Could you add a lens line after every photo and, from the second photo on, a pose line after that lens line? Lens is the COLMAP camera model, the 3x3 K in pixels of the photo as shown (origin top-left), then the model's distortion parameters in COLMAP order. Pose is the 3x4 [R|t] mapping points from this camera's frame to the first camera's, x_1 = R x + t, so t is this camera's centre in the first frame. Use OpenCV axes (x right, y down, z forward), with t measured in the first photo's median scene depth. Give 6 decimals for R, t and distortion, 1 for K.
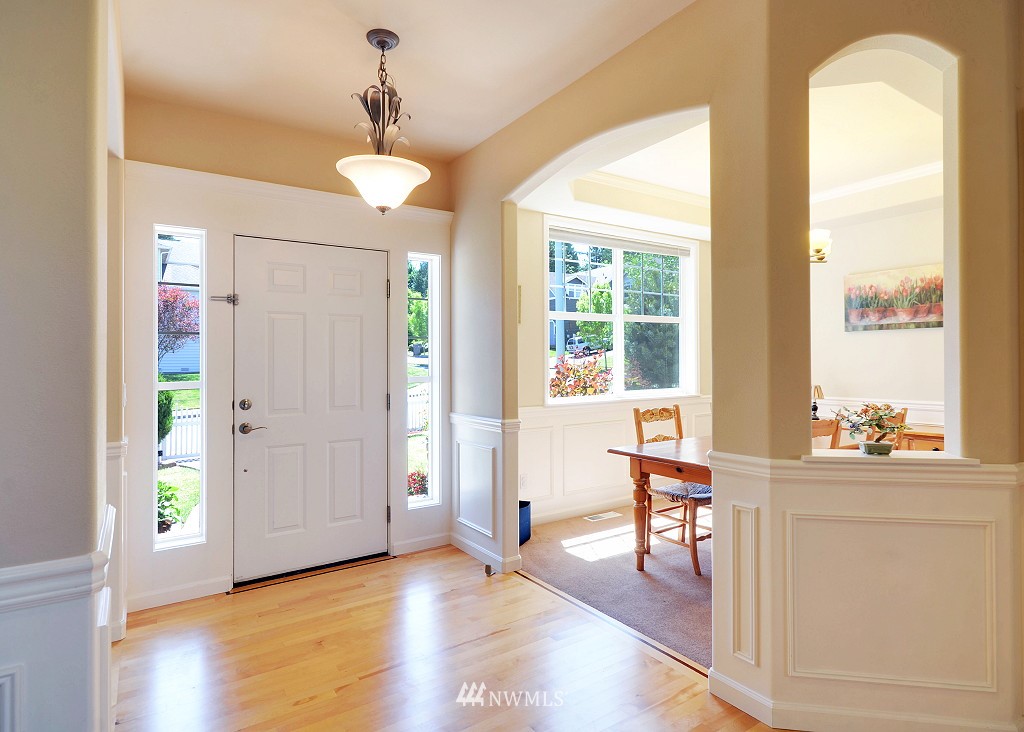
lens RADIAL K [[548.7, 0, 512.0], [0, 548.7, 366.0], [0, 0, 1]] dist [0.002912, 0.000089]
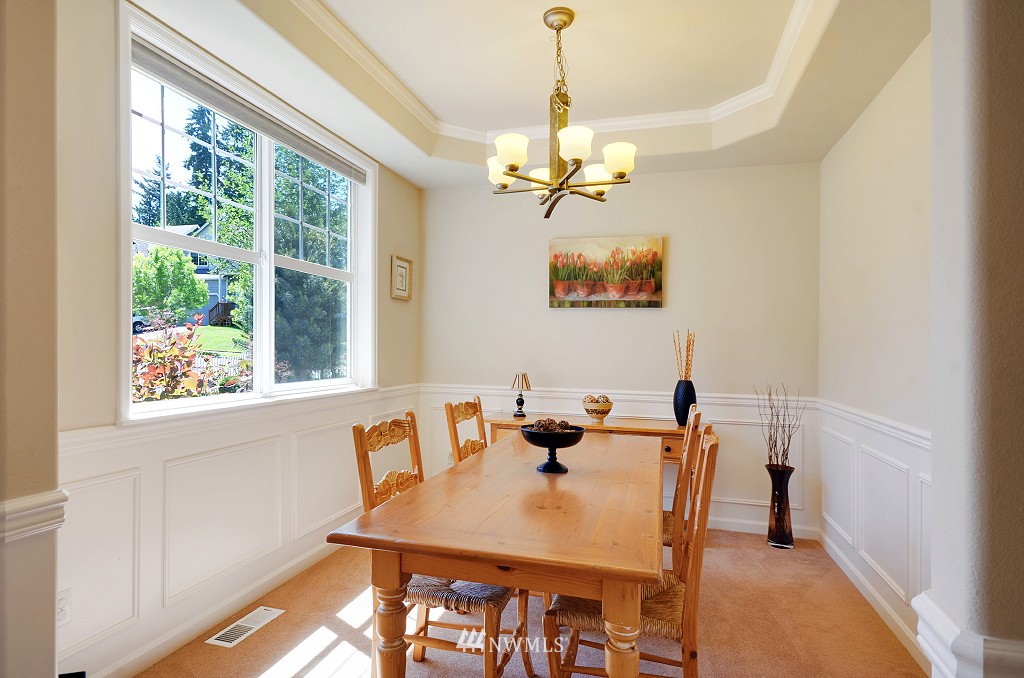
lens RADIAL K [[569.7, 0, 491.5], [0, 569.7, 361.1], [0, 0, 1]] dist [0.003757, 0.000708]
pose [[0.769666, 0.006446, 0.638414, -0.005201], [-0.020067, 0.999699, 0.014098, 0.007662], [-0.638131, -0.023662, 0.769564, 0.420798]]
